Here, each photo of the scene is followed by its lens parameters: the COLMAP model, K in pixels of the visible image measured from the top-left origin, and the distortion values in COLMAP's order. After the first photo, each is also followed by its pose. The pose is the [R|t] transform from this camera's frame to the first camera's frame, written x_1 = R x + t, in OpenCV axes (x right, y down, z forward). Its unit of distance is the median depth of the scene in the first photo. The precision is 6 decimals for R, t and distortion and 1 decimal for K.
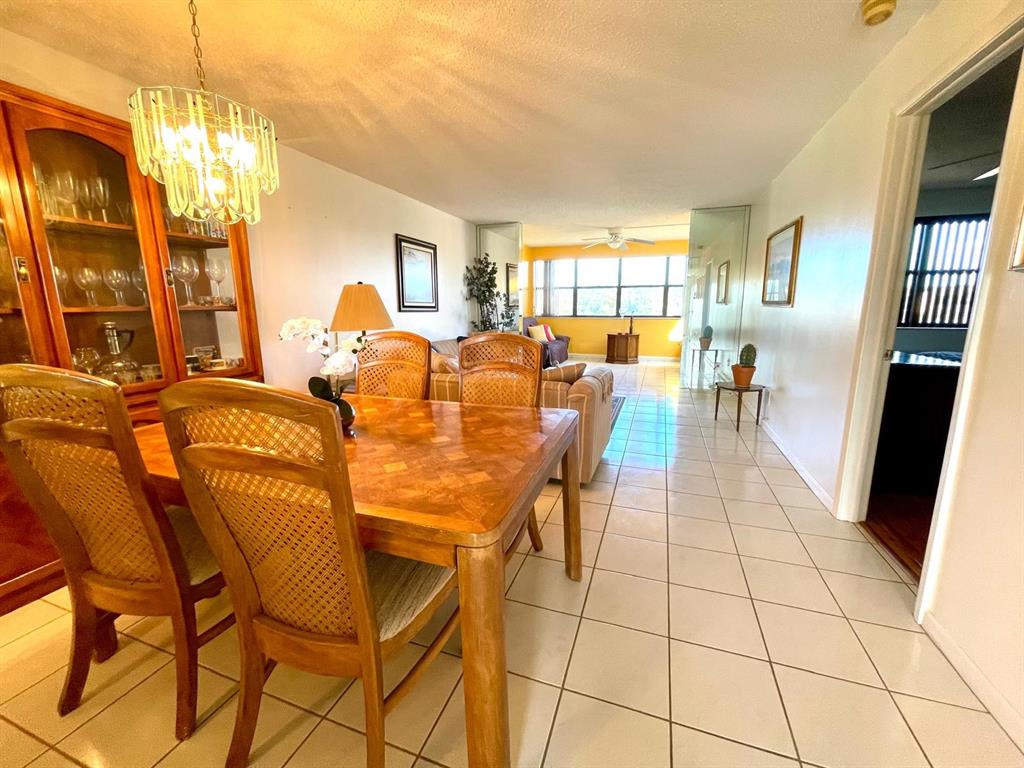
lens RADIAL K [[414.5, 0, 512.0], [0, 414.5, 382.2], [0, 0, 1]] dist [0.002747, 0.000149]
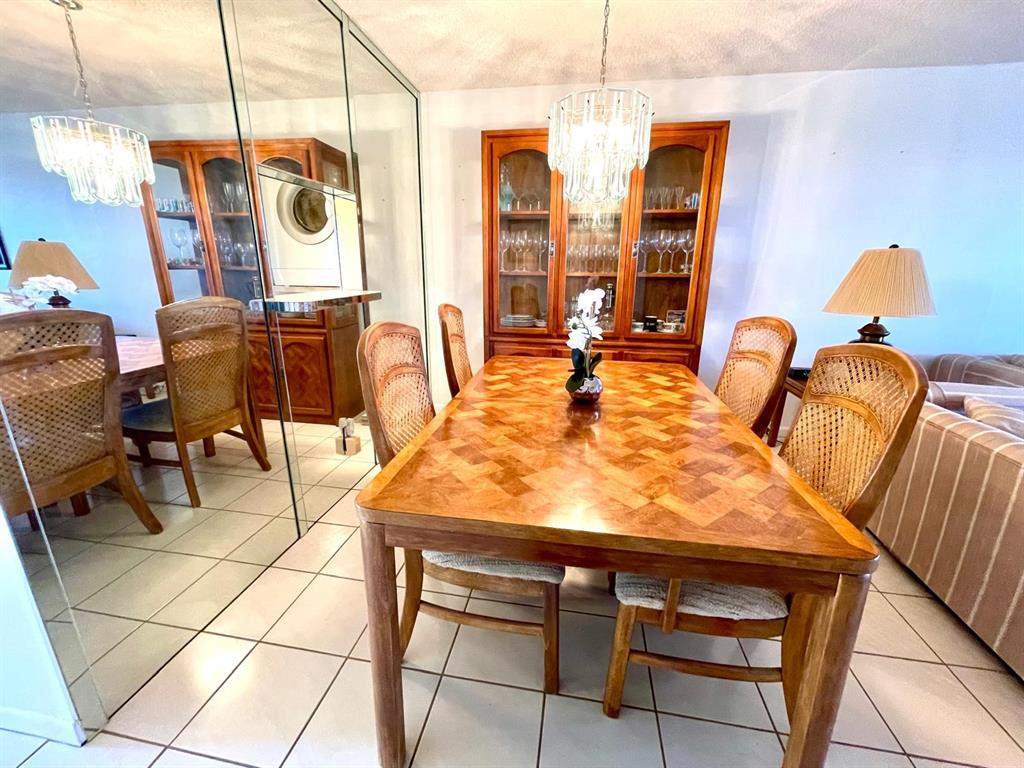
lens RADIAL K [[414.5, 0, 513.2], [0, 414.5, 379.9], [0, 0, 1]] dist [0.002747, 0.000149]
pose [[0.174730, 0.270581, -0.946708, 0.351345], [-0.200551, 0.951123, 0.234828, -0.099811], [0.963976, 0.148831, 0.220455, 0.429027]]
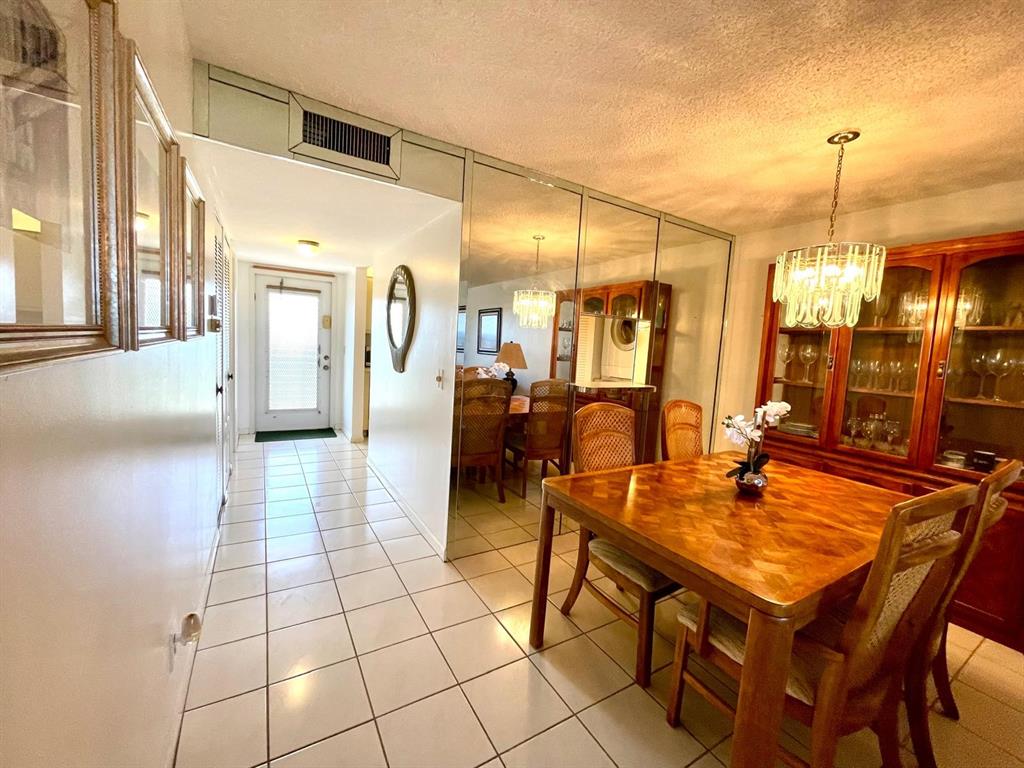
lens RADIAL K [[414.5, 0, 514.1], [0, 414.5, 378.9], [0, 0, 1]] dist [0.002747, 0.000149]
pose [[-0.631168, 0.033344, -0.774929, 0.673572], [-0.200212, 0.958215, 0.204300, -0.225406], [0.749361, 0.284098, -0.598119, 0.808803]]
